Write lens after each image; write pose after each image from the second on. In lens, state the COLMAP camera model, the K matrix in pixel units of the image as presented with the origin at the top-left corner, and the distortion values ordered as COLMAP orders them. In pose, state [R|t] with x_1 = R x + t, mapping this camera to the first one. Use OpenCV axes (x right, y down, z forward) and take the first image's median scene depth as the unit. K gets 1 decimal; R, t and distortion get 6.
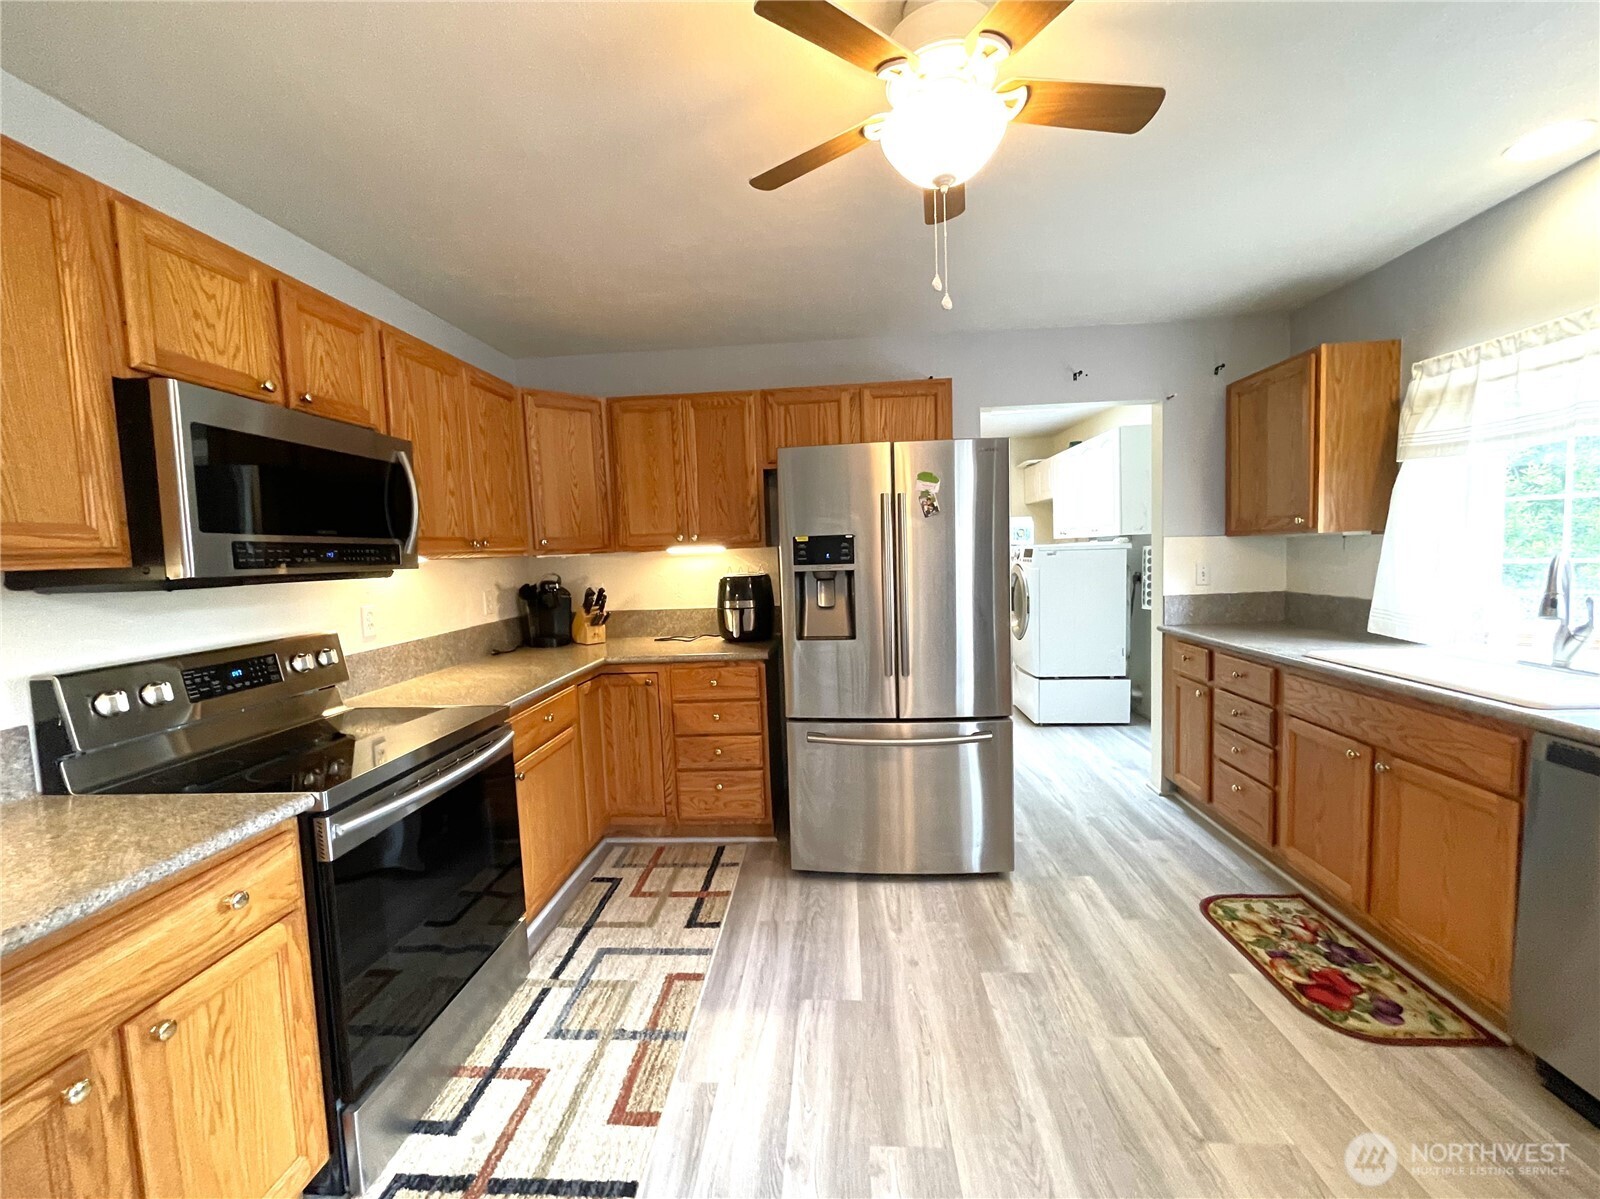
lens RADIAL K [[654.5, 0, 794.3], [0, 654.5, 597.9], [0, 0, 1]] dist [0.000372, 0.000076]
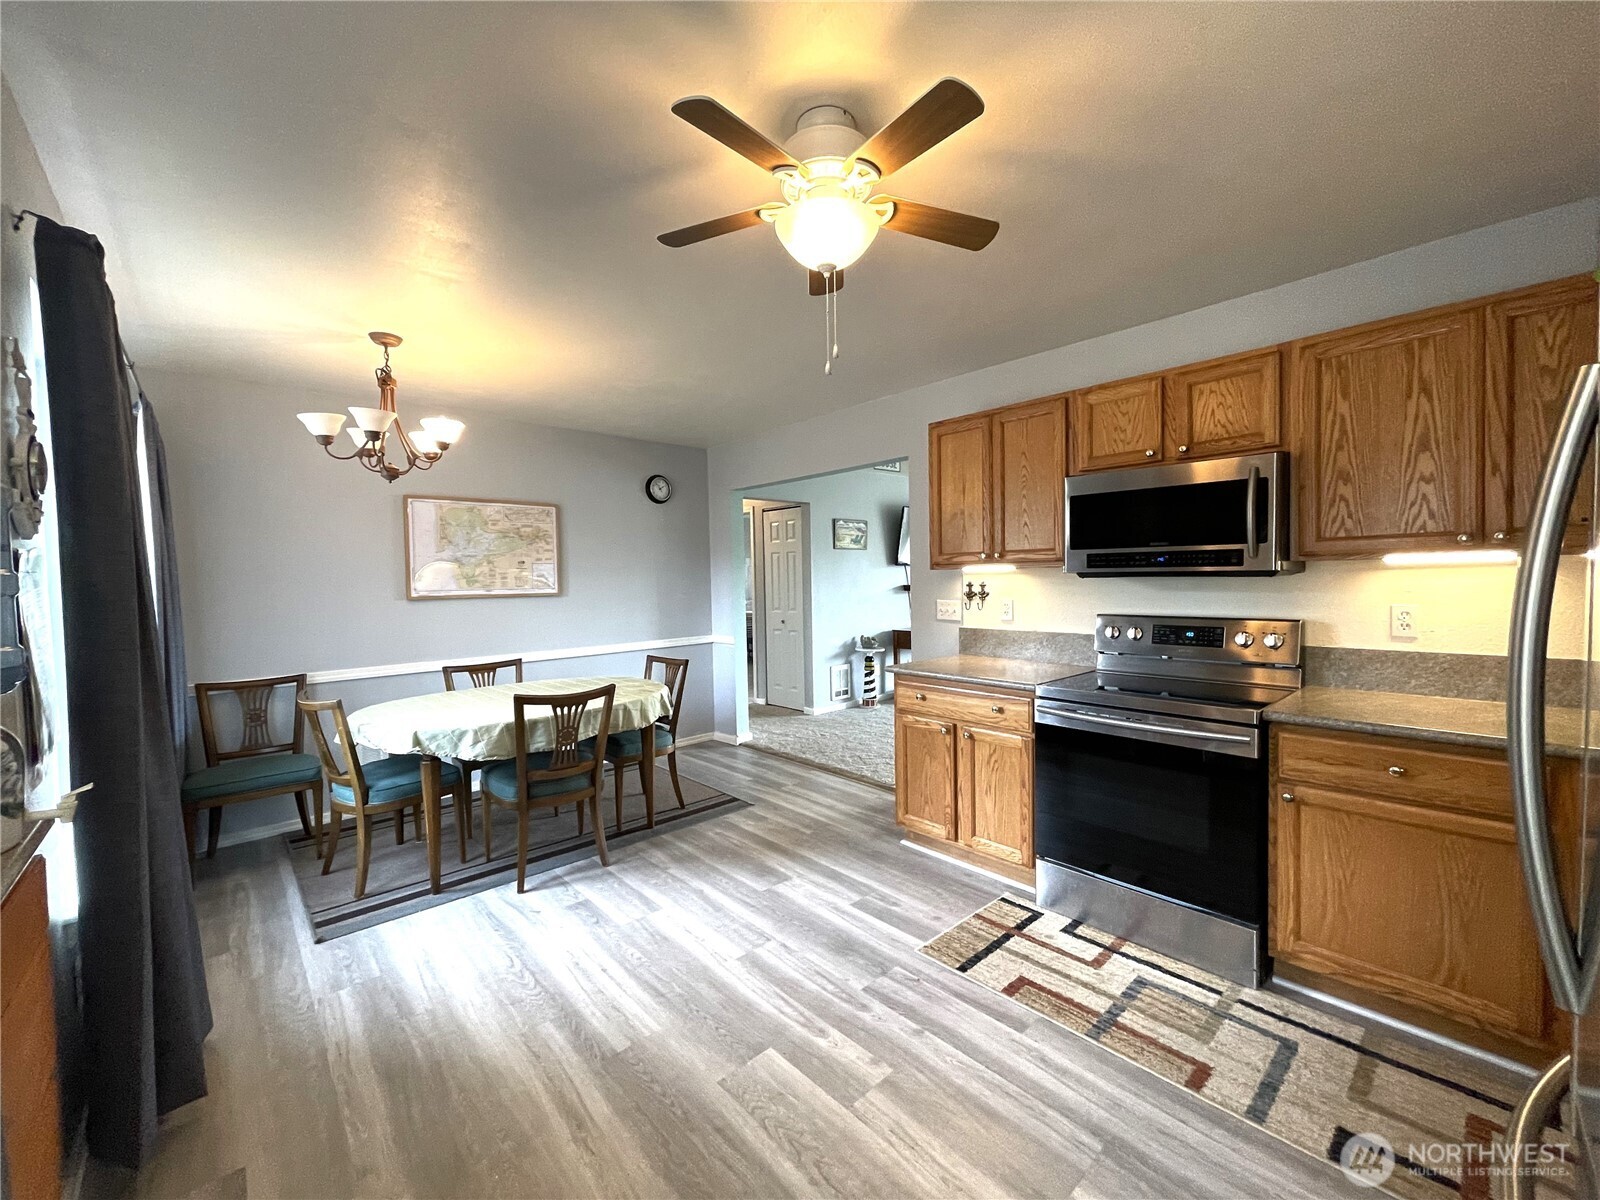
lens RADIAL K [[645.3, 0, 795.5], [0, 645.3, 600.1], [0, 0, 1]] dist [-0.001295, -0.000239]
pose [[-0.691447, 0.075562, -0.718465, 0.604325], [-0.009311, 0.993500, 0.113448, -0.088676], [0.722367, 0.085133, -0.686249, 0.948767]]
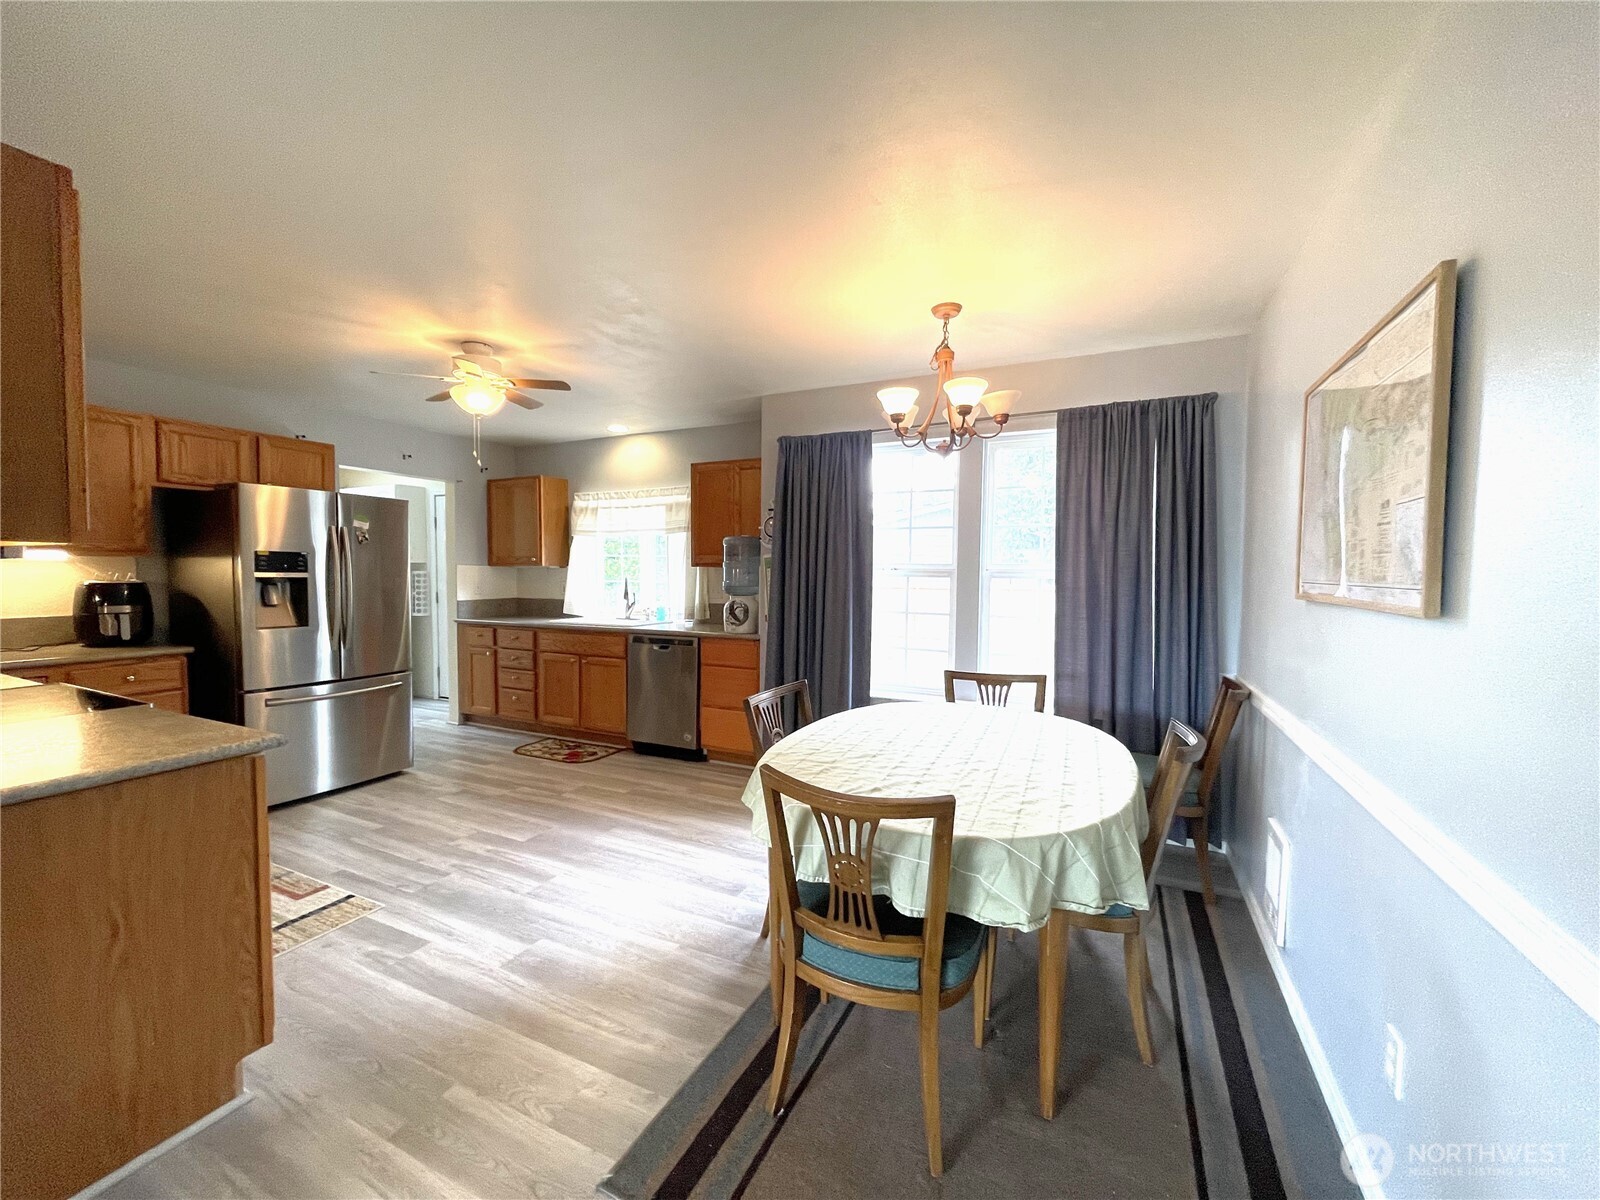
lens RADIAL K [[645.3, 0, 795.5], [0, 645.3, 600.1], [0, 0, 1]] dist [-0.001295, -0.000239]
pose [[0.371148, -0.004512, 0.928563, -0.827214], [0.047863, 0.998752, -0.014278, 0.078593], [-0.927339, 0.049743, 0.370901, -0.506139]]
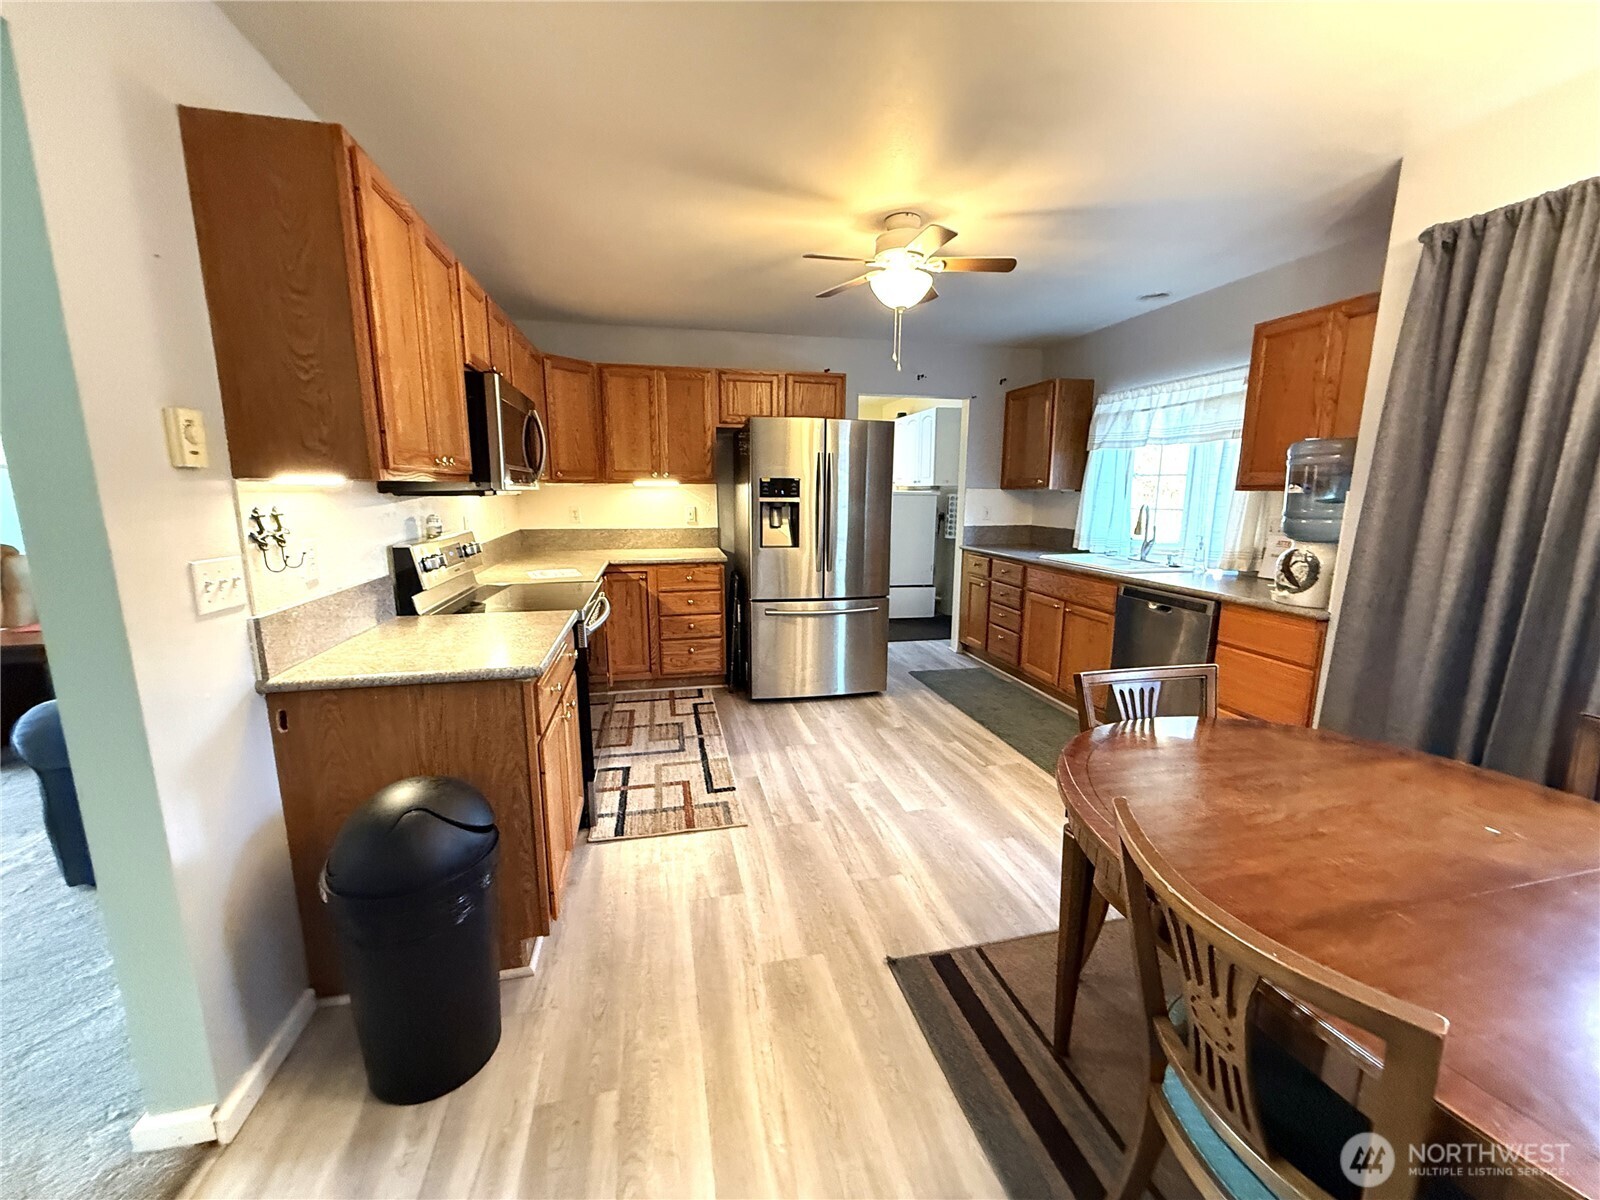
lens RADIAL K [[631.4, 0, 796.1], [0, 631.4, 603.1], [0, 0, 1]] dist [-0.003349, -0.000244]
pose [[0.957891, -0.011454, 0.286904, -0.347014], [-0.018304, 0.994736, 0.100823, 0.046555], [-0.286548, -0.101829, 0.952639, -0.459933]]
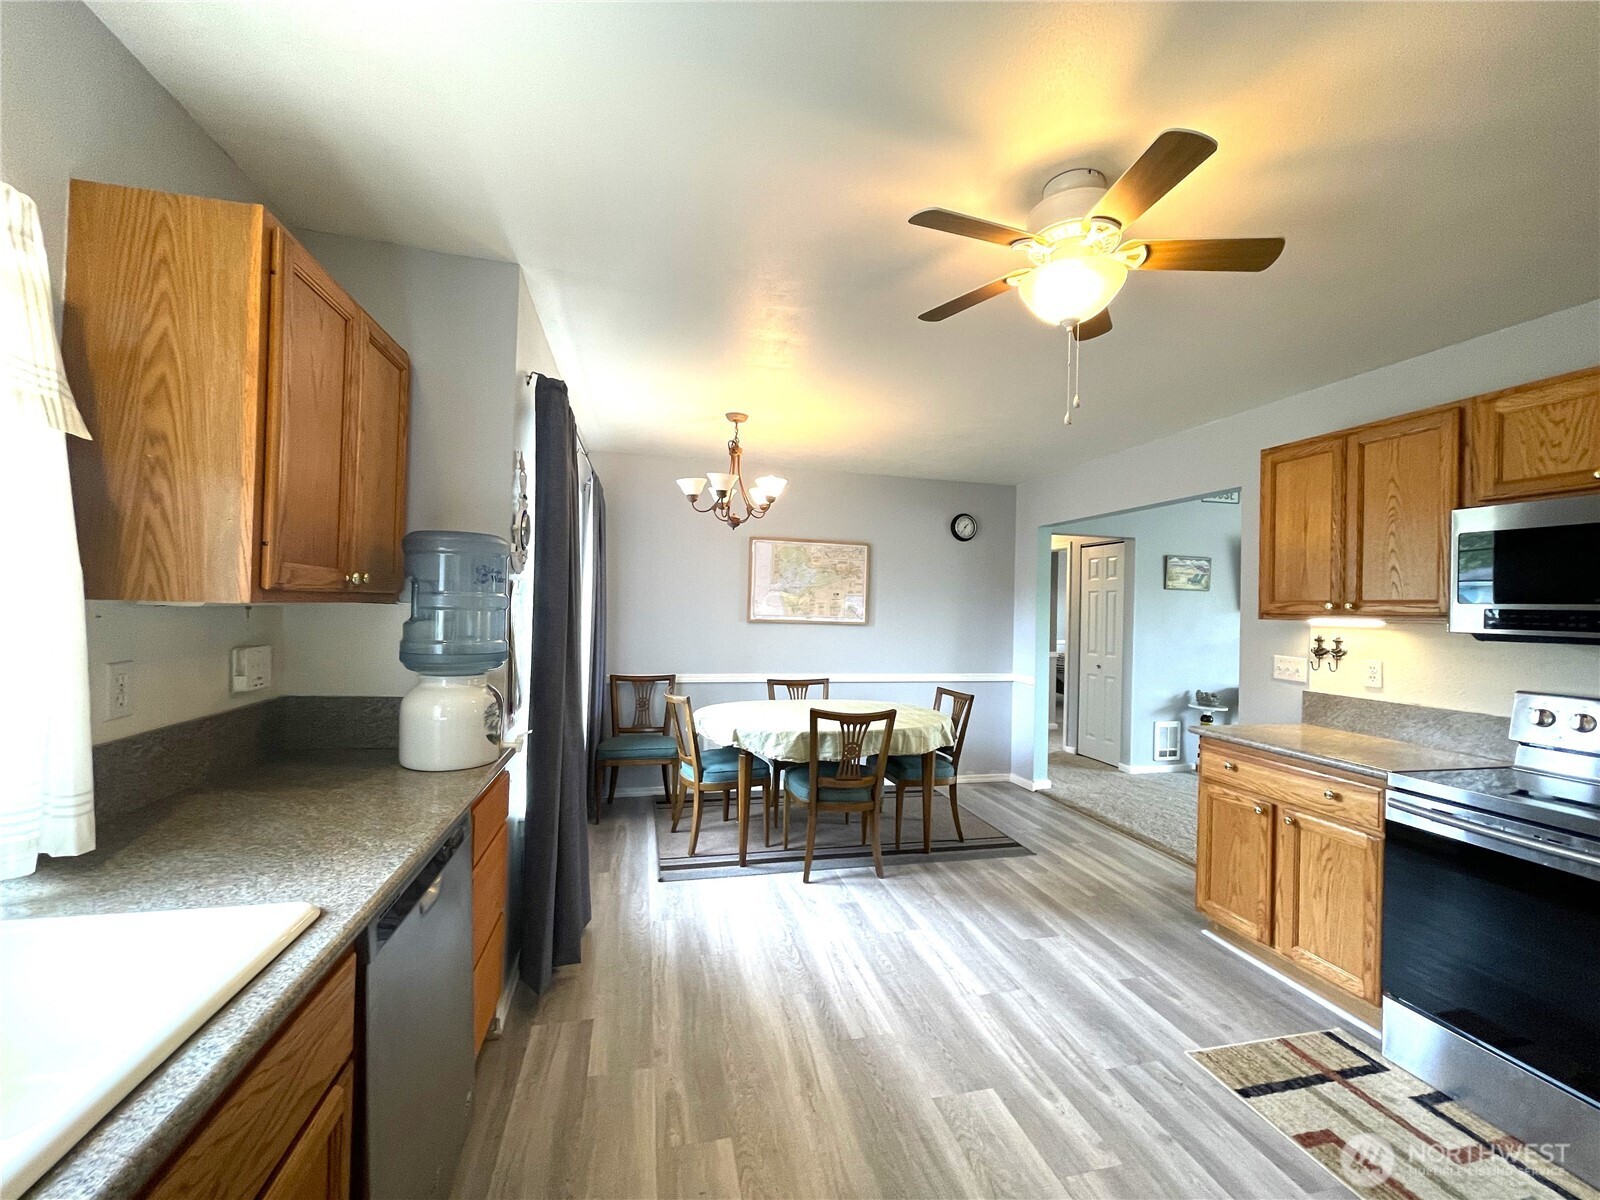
lens RADIAL K [[648.2, 0, 808.3], [0, 648.2, 603.0], [0, 0, 1]] dist [0.002288, 0.000034]
pose [[-0.949704, 0.008414, -0.313035, 0.561437], [-0.015437, 0.997166, 0.073635, -0.102690], [0.312767, 0.074764, -0.946883, 1.062768]]
